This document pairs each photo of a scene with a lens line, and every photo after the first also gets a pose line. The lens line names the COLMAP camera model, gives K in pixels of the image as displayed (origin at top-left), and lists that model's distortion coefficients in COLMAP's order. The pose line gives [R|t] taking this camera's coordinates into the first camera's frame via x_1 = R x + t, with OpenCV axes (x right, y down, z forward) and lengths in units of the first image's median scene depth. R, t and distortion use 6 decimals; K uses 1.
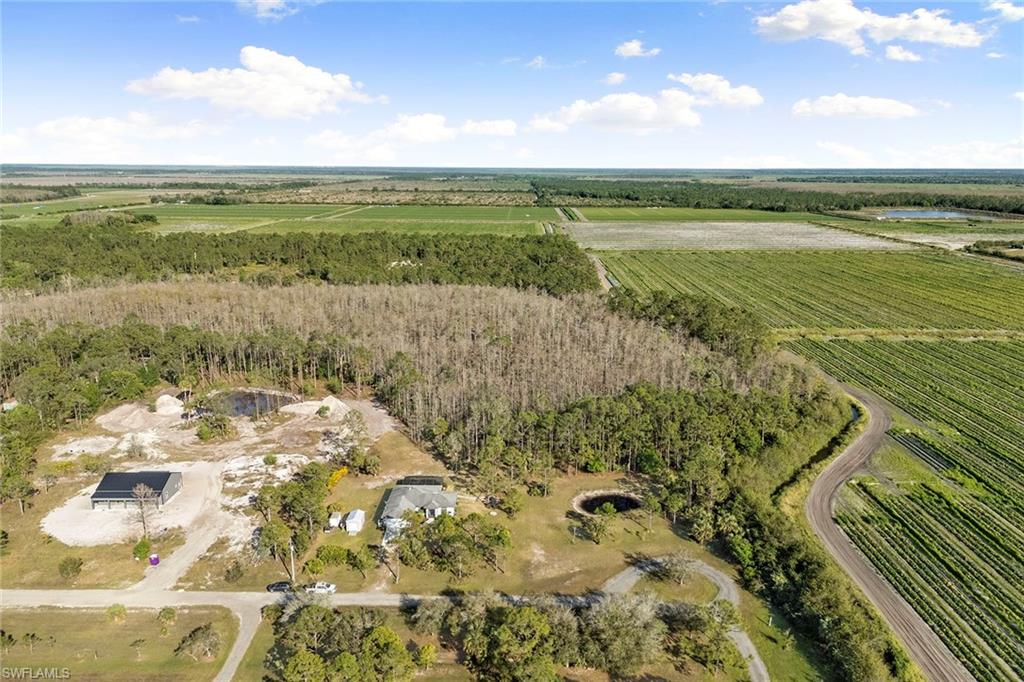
lens RADIAL K [[741.8, 0, 512.0], [0, 741.8, 341.0], [0, 0, 1]] dist [0.022655, -0.009951]
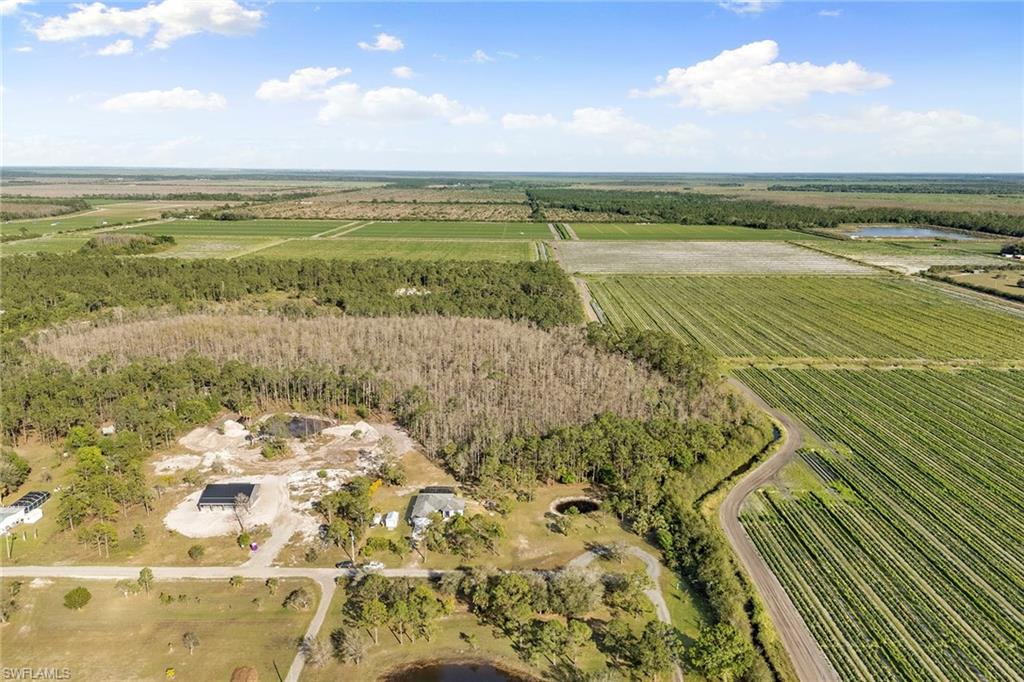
lens RADIAL K [[741.8, 0, 512.0], [0, 741.8, 341.0], [0, 0, 1]] dist [0.022655, -0.009951]
pose [[0.999983, 0.000471, 0.005862, 0.003532], [-0.000454, 0.999995, -0.002989, -0.066979], [-0.005864, 0.002987, 0.999978, -0.298212]]
